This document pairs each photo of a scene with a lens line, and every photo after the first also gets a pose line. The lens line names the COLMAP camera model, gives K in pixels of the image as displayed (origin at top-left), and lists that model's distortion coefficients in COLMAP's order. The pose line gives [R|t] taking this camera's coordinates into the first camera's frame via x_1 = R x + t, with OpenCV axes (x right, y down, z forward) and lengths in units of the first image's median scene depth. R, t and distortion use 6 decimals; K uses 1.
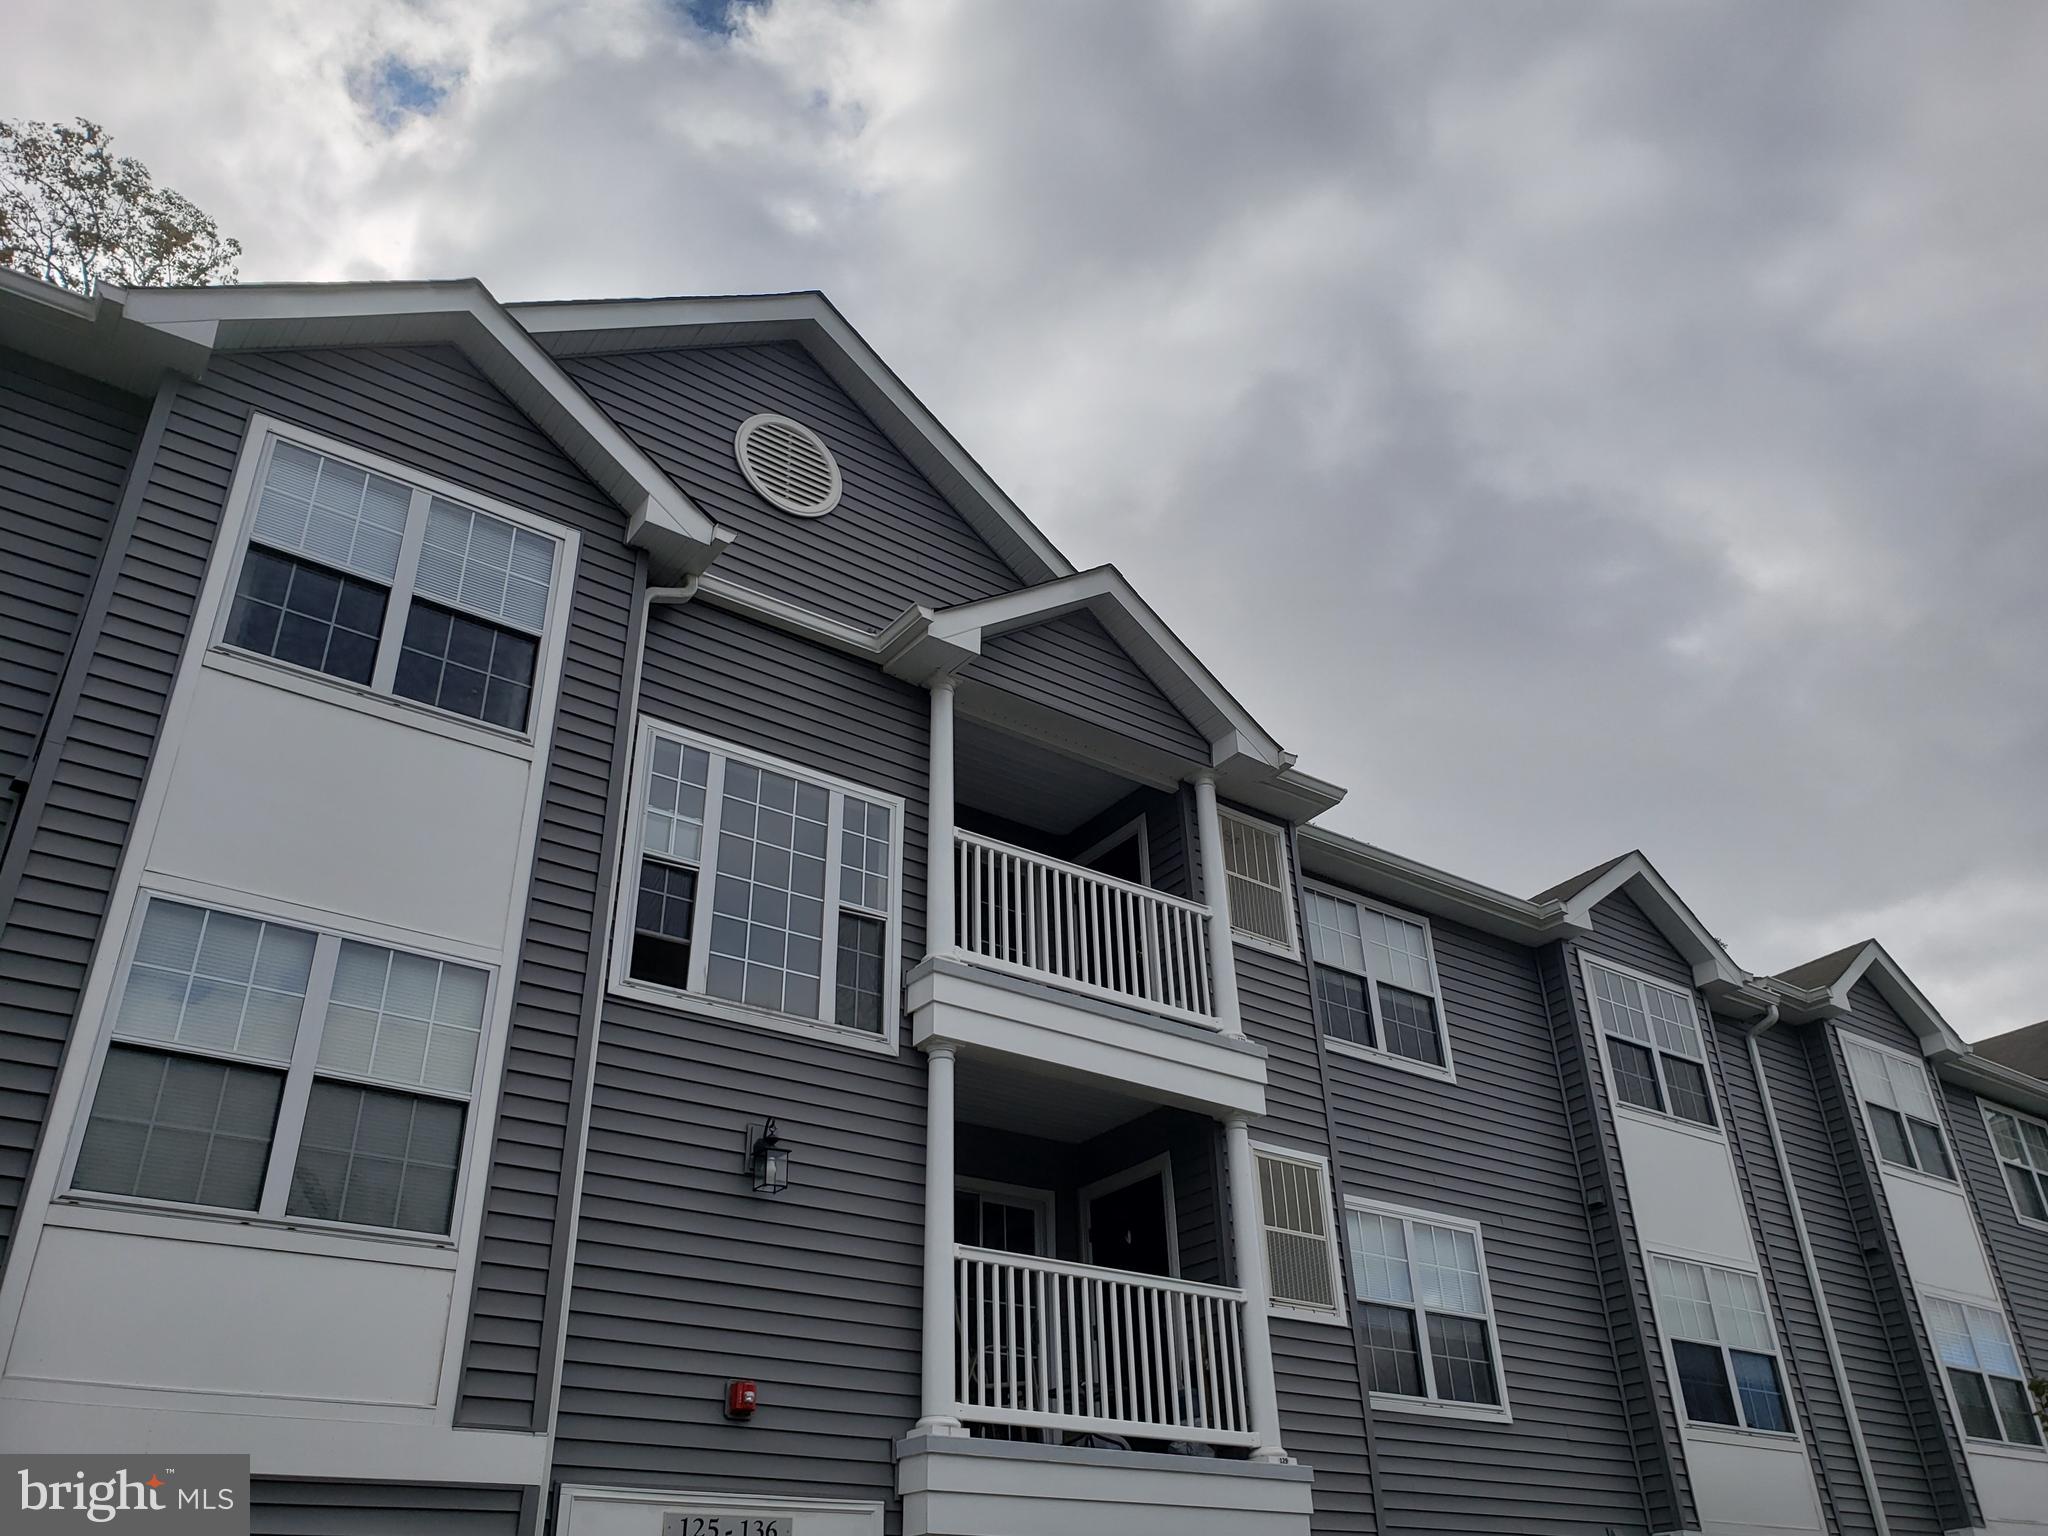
lens RADIAL K [[1583.7, 0, 977.2], [0, 1583.7, 775.2], [0, 0, 1]] dist [0.039510, -0.005364]
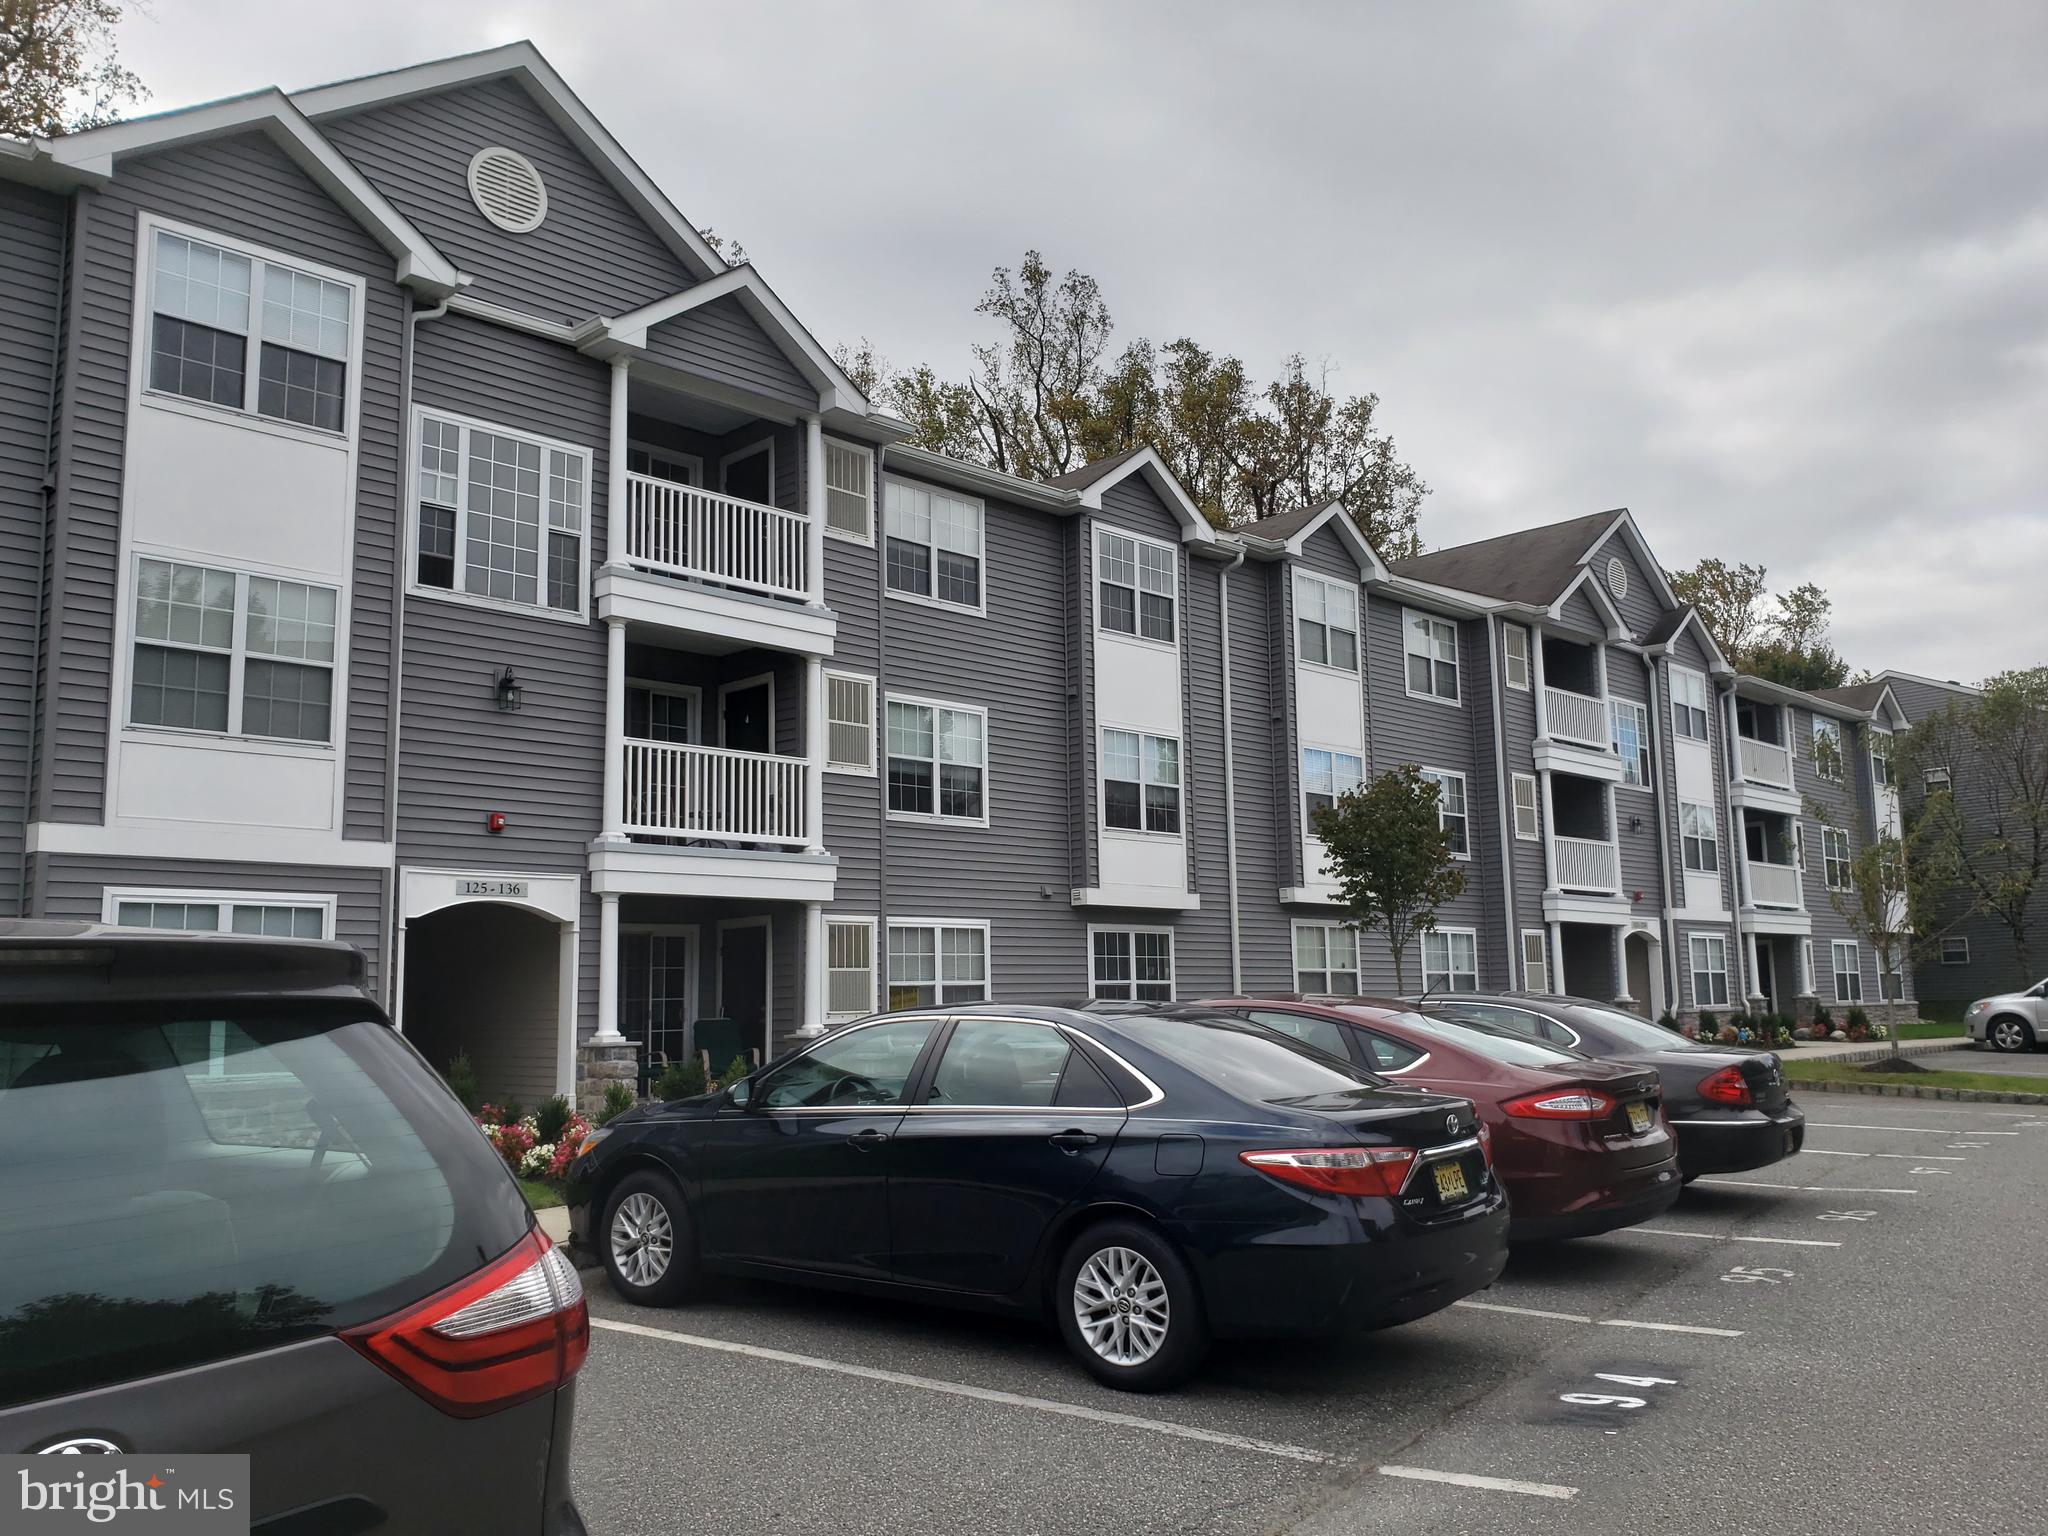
lens RADIAL K [[1651.7, 0, 1024.0], [0, 1651.7, 768.0], [0, 0, 1]] dist [-0.038206, 0.099624]
pose [[0.981372, 0.021631, 0.190898, 0.067542], [-0.089626, 0.930438, 0.355319, -0.322895], [-0.169933, -0.365810, 0.915044, -0.660547]]
